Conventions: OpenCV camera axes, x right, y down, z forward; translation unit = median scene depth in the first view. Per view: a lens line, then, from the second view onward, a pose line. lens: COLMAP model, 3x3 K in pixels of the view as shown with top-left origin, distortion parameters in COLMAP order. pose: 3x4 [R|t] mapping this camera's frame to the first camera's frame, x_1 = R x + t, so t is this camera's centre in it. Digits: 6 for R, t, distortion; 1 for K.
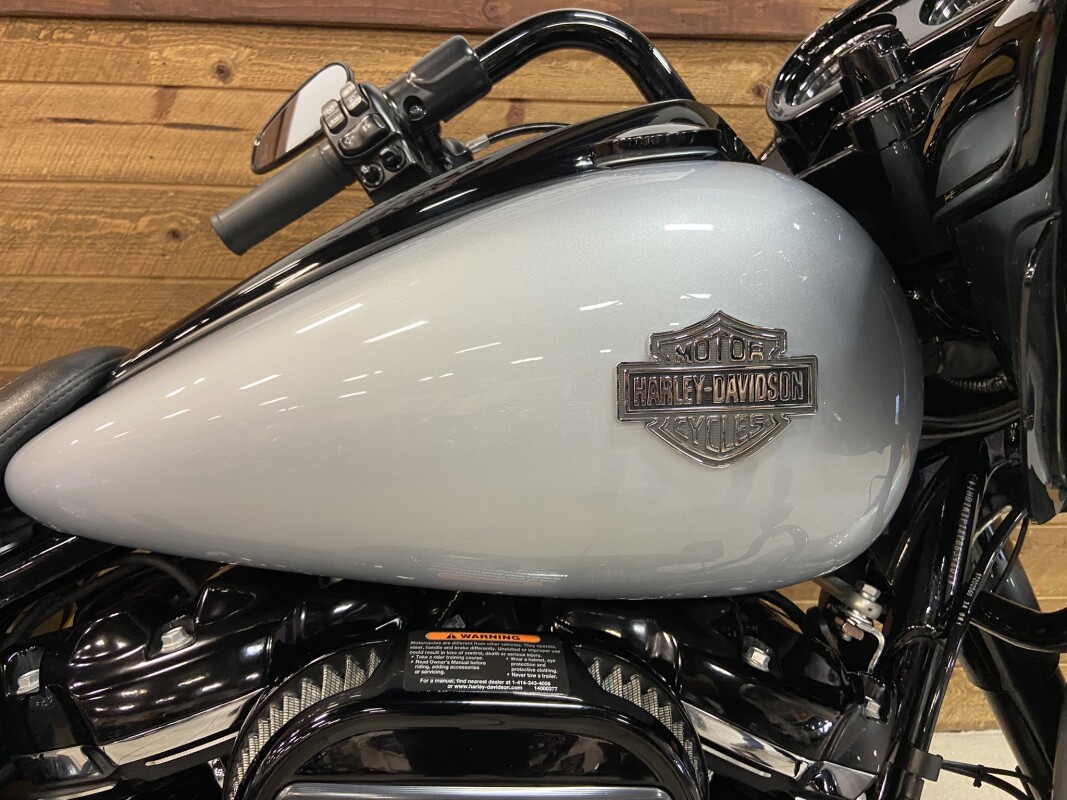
lens RADIAL K [[796.2, 0, 532.6], [0, 796.2, 383.2], [0, 0, 1]] dist [0.104994, -0.130894]
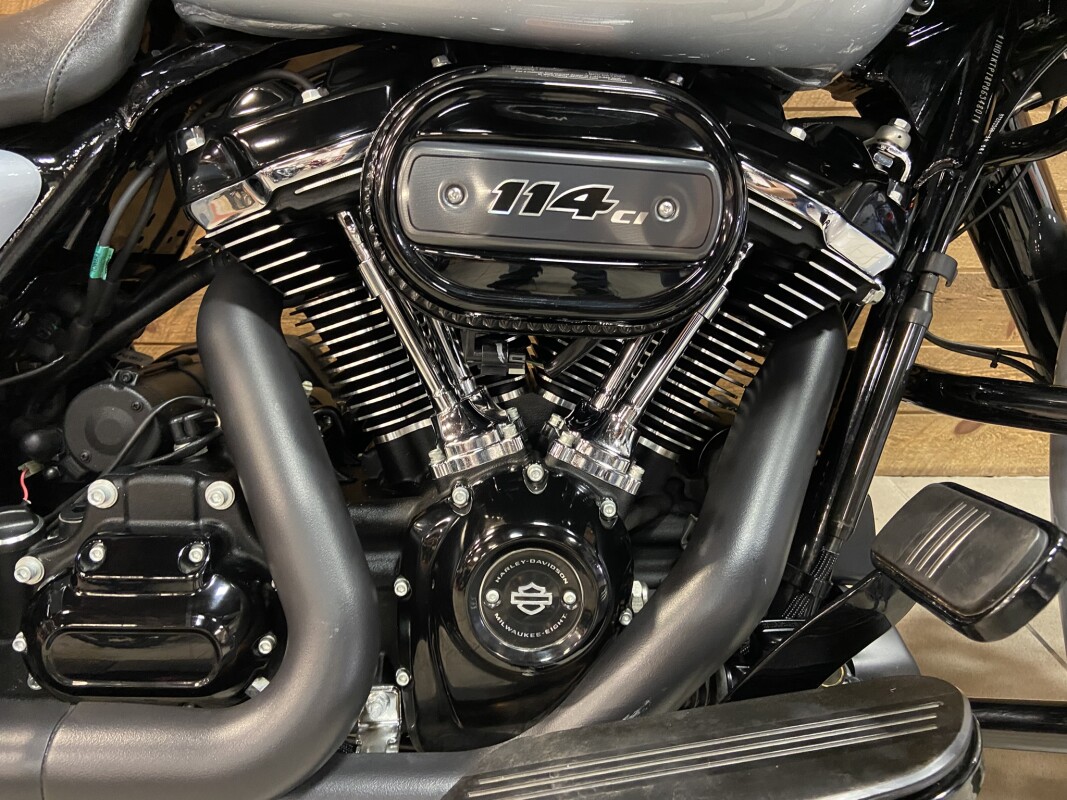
lens RADIAL K [[796.2, 0, 534.5], [0, 796.2, 396.7], [0, 0, 1]] dist [0.104994, -0.130894]
pose [[0.998198, 0.000832, -0.060006, -0.012147], [0.006829, 0.991834, 0.127350, 0.239741], [0.059622, -0.127530, 0.990041, -0.097900]]
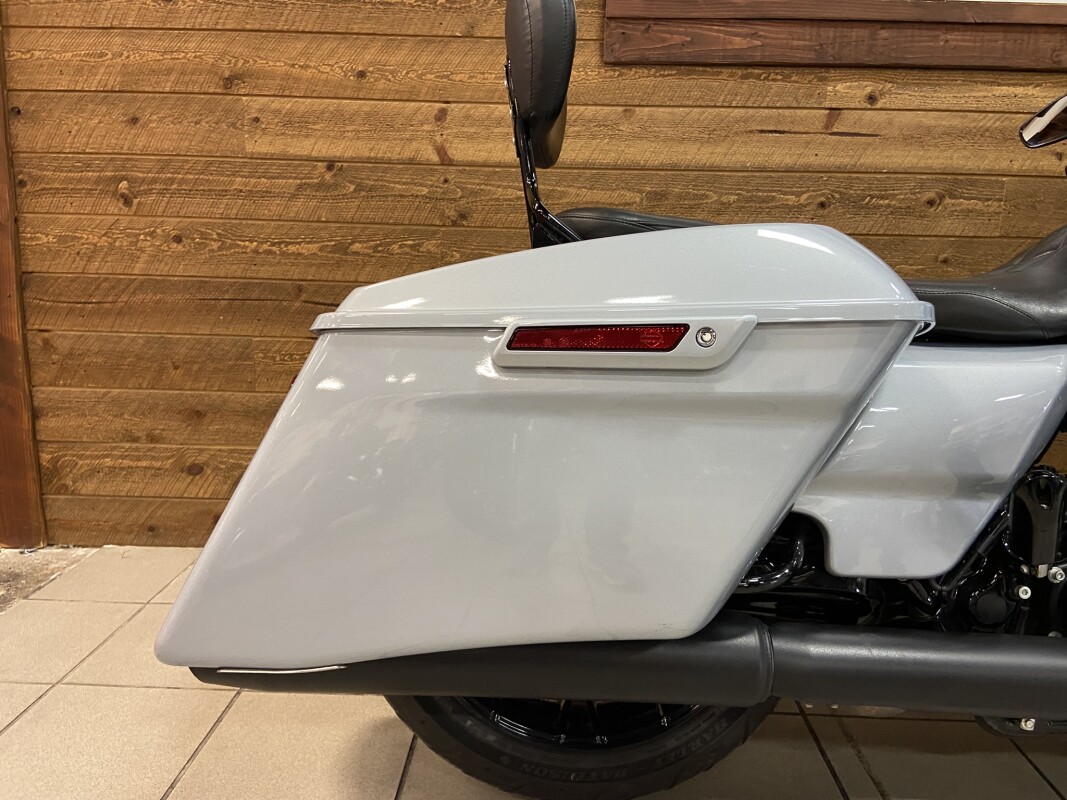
lens RADIAL K [[796.2, 0, 541.1], [0, 796.2, 407.4], [0, 0, 1]] dist [0.104994, -0.130894]
pose [[0.995738, 0.024020, -0.089049, -0.856892], [-0.026334, 0.999343, -0.024900, 0.261825], [0.088392, 0.027139, 0.995716, -0.586066]]
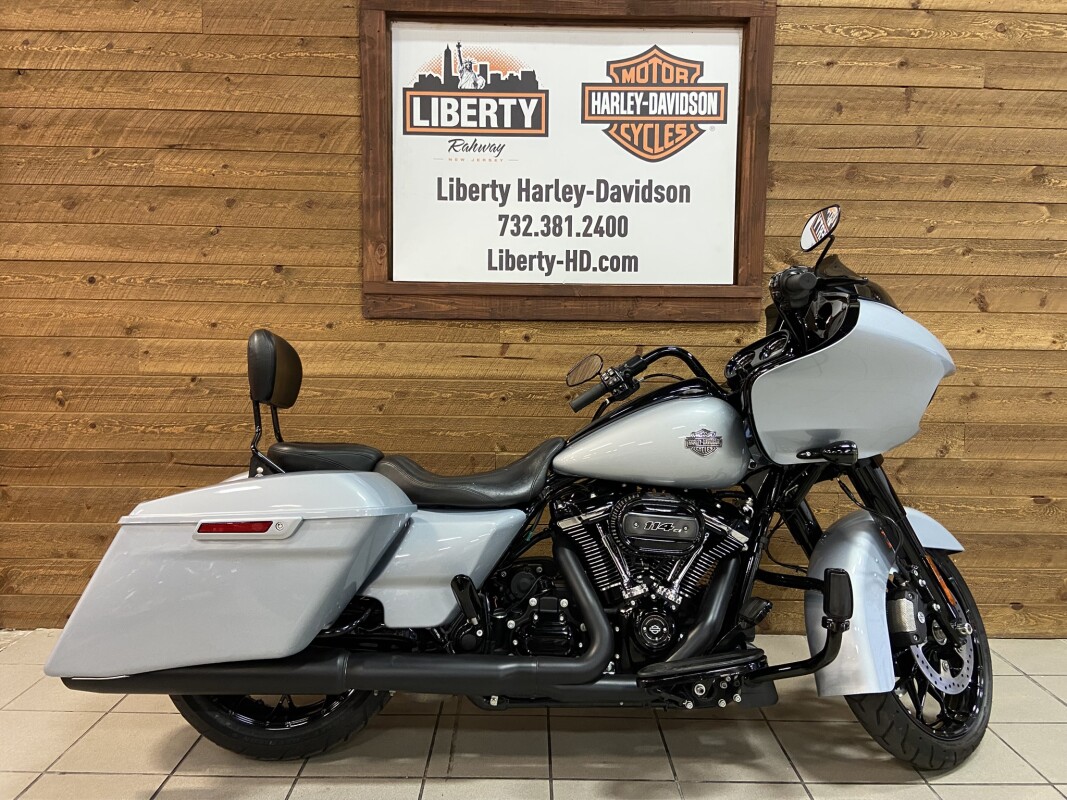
lens RADIAL K [[796.2, 0, 542.5], [0, 796.2, 393.0], [0, 0, 1]] dist [0.104994, -0.130894]
pose [[0.998487, -0.001038, -0.054983, -0.190594], [-0.006549, 0.990462, -0.137630, 0.142353], [0.054602, 0.137782, 0.988956, -1.493265]]
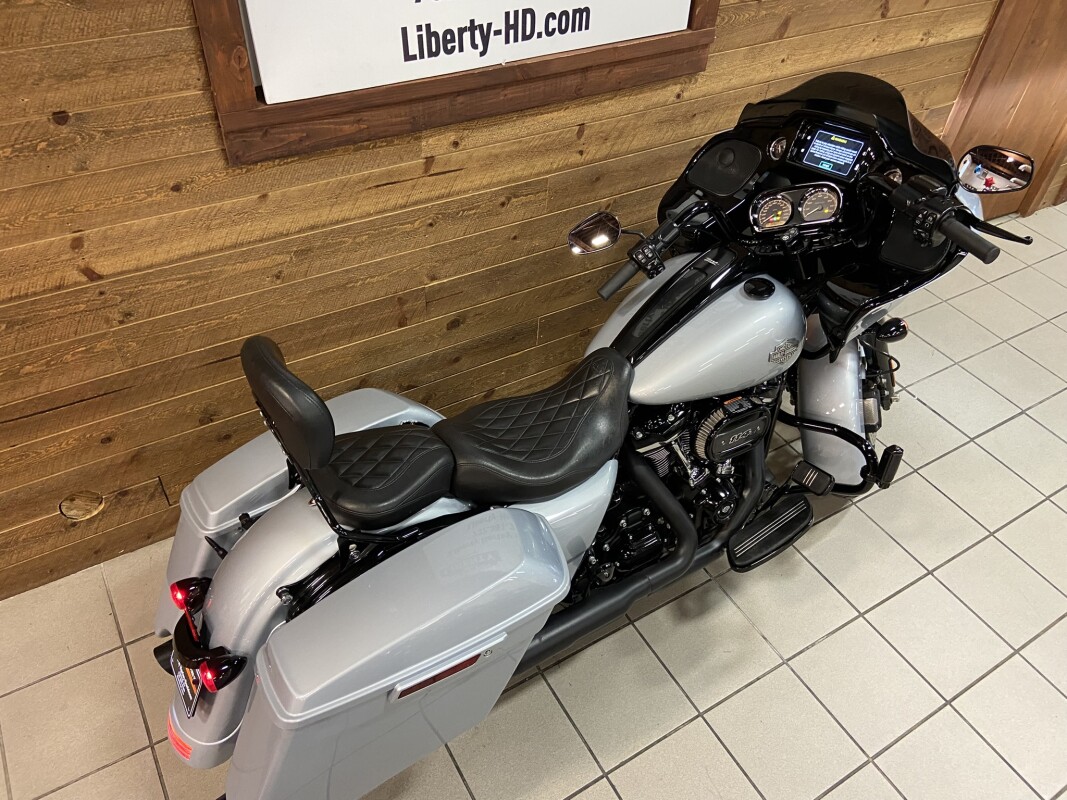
lens RADIAL K [[796.2, 0, 540.1], [0, 796.2, 403.2], [0, 0, 1]] dist [0.104994, -0.130894]
pose [[0.883875, -0.295897, 0.362230, -1.072826], [0.054949, 0.834782, 0.547832, -0.900755], [-0.464485, -0.464310, 0.754102, -0.811188]]
